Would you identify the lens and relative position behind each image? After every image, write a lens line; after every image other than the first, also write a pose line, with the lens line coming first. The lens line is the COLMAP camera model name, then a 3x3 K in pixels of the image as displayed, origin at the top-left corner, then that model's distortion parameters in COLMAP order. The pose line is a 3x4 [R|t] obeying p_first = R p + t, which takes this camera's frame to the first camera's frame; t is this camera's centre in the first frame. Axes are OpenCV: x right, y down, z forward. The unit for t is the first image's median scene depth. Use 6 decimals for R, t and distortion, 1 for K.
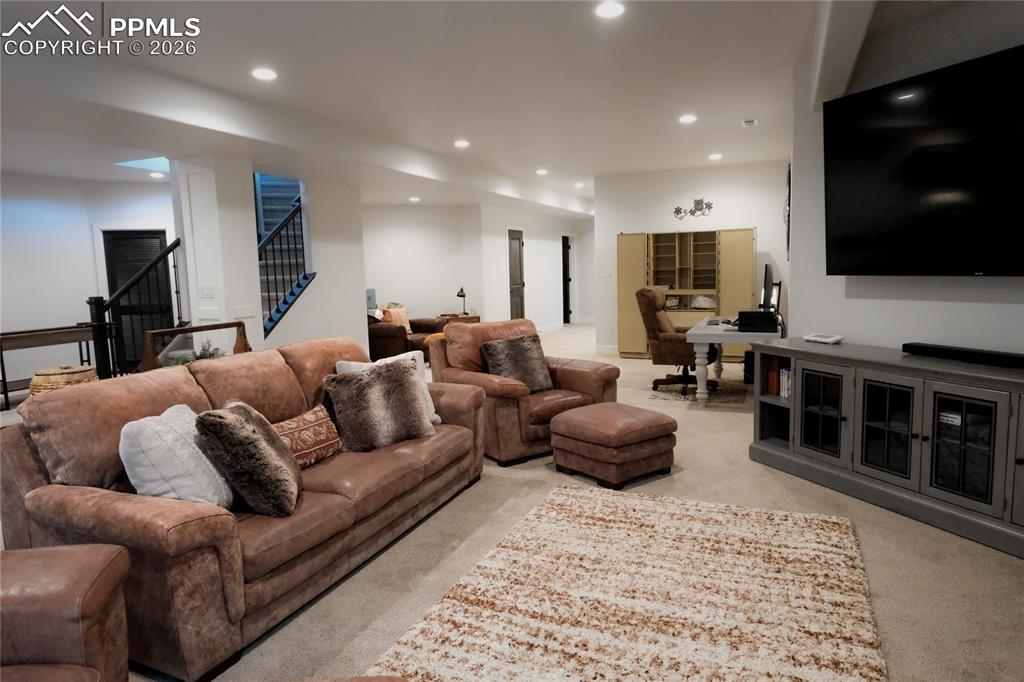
lens RADIAL K [[642.5, 0, 514.2], [0, 642.5, 342.2], [0, 0, 1]] dist [-0.001063, -0.001200]
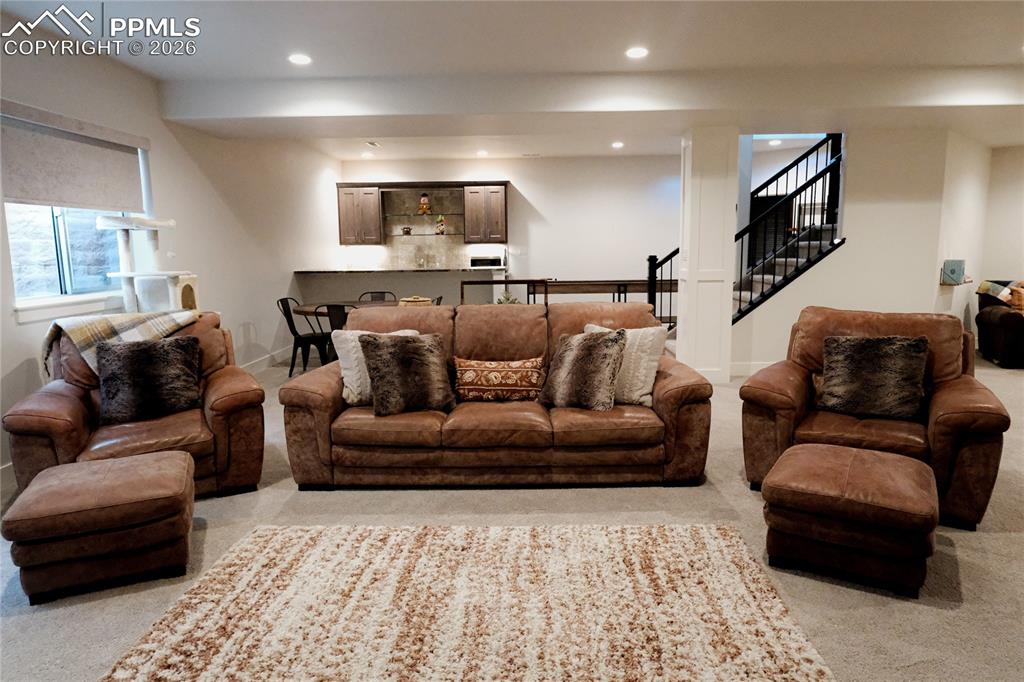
lens RADIAL K [[642.5, 0, 514.3], [0, 642.5, 339.2], [0, 0, 1]] dist [-0.001063, -0.001200]
pose [[0.357039, 0.156124, -0.920950, 0.771345], [-0.103156, 0.986493, 0.127243, -0.079320], [0.928376, 0.049571, 0.368322, 0.565767]]
